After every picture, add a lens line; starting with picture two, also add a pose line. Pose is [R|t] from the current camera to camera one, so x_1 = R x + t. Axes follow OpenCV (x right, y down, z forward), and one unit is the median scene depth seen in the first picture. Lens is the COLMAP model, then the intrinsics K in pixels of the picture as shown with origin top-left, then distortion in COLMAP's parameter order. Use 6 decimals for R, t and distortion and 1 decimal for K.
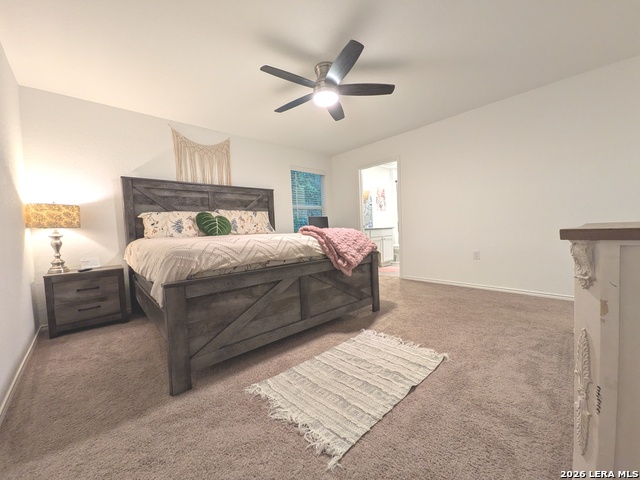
lens RADIAL K [[253.4, 0, 320.0], [0, 253.4, 240.0], [0, 0, 1]] dist [0.001408, 0.000198]
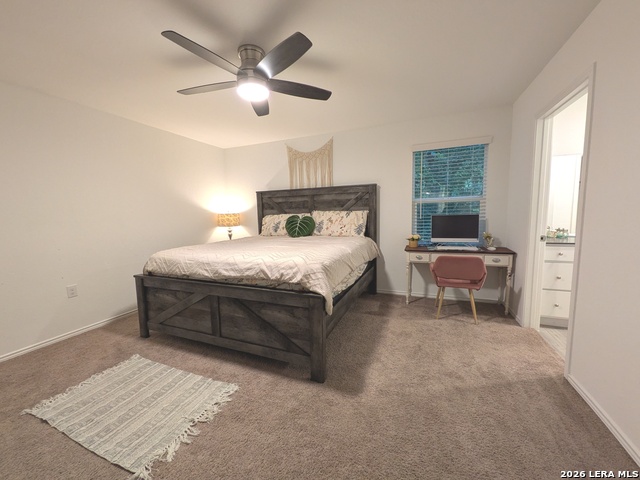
lens RADIAL K [[253.4, 0, 320.0], [0, 253.4, 240.0], [0, 0, 1]] dist [0.001408, 0.000198]
pose [[0.426778, 0.123932, -0.895824, 0.636417], [-0.033272, 0.992047, 0.121392, -0.138802], [0.903744, -0.022002, 0.427507, 0.594911]]
